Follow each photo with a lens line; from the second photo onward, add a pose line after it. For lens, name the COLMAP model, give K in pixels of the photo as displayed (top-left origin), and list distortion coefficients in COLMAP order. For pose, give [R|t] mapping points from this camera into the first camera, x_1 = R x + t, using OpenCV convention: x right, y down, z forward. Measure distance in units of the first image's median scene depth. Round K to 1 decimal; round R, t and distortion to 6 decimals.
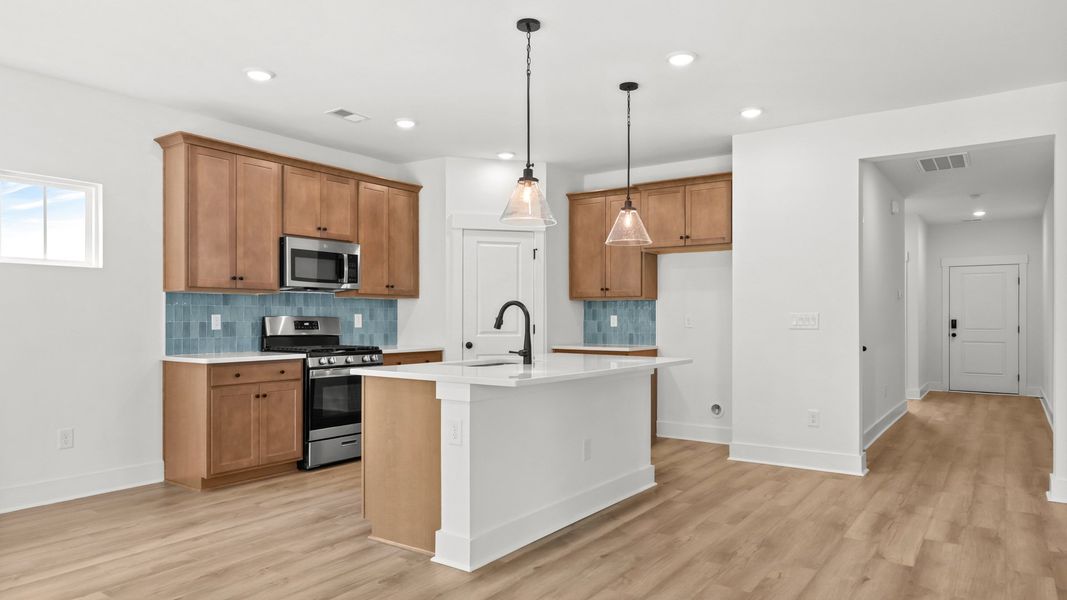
lens RADIAL K [[666.7, 0, 533.2], [0, 666.7, 315.0], [0, 0, 1]] dist [0.002144, 0.001856]
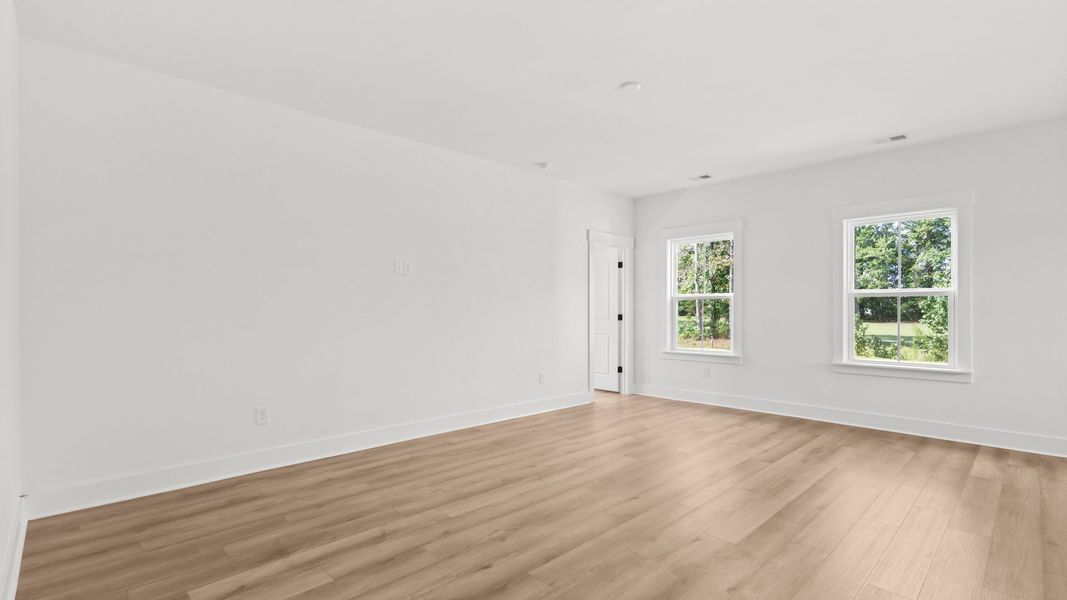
lens RADIAL K [[489.8, 0, 532.2], [0, 489.8, 306.2], [0, 0, 1]] dist [-0.001834, 0.000720]
pose [[-0.982398, -0.000237, 0.186800, 0.393624], [-0.002273, 0.999940, -0.010687, 0.007980], [-0.186786, -0.010924, -0.982340, 1.052288]]
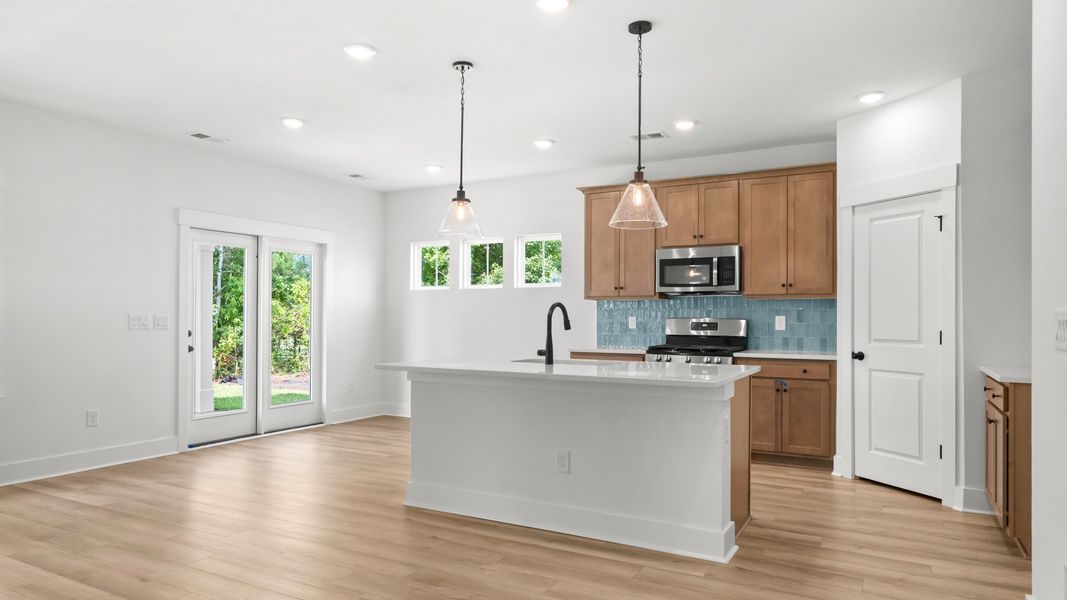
lens RADIAL K [[666.7, 0, 533.2], [0, 666.7, 315.0], [0, 0, 1]] dist [0.002144, 0.001856]
pose [[0.111338, -0.004824, -0.993771, 0.809497], [0.000166, 0.999988, -0.004835, 0.002326], [0.993783, 0.000373, 0.111338, 0.695790]]
